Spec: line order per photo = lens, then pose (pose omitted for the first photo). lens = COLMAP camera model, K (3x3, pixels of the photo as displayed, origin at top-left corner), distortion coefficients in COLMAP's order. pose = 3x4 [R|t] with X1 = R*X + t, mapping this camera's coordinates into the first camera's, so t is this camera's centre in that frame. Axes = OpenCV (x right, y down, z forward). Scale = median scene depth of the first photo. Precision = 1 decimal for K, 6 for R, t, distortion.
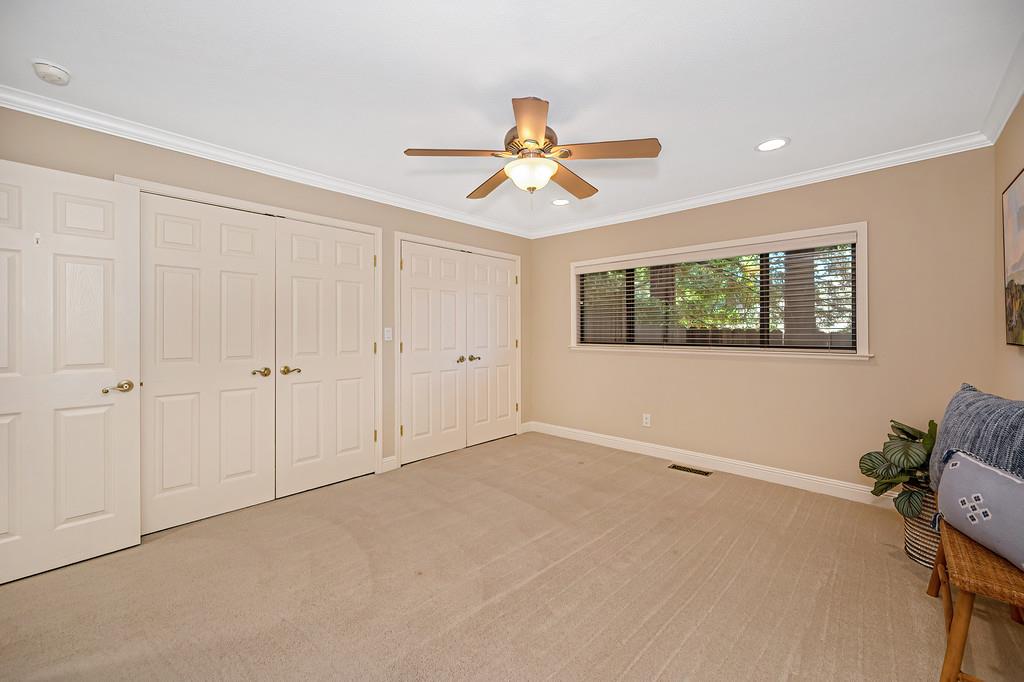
lens RADIAL K [[405.8, 0, 515.1], [0, 405.8, 338.7], [0, 0, 1]] dist [-0.000127, -0.000139]
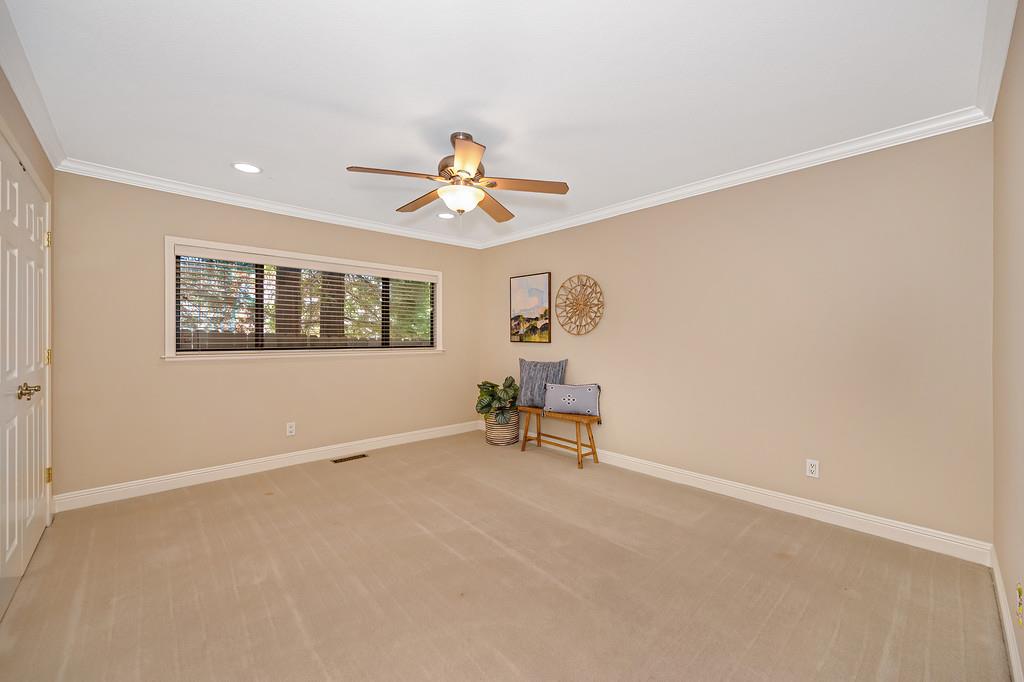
lens RADIAL K [[405.8, 0, 511.9], [0, 405.8, 340.1], [0, 0, 1]] dist [-0.000127, -0.000139]
pose [[0.074200, -0.011483, 0.997177, -0.544287], [0.015851, 0.999821, 0.010334, -0.008355], [-0.997117, 0.015040, 0.074369, 0.385115]]
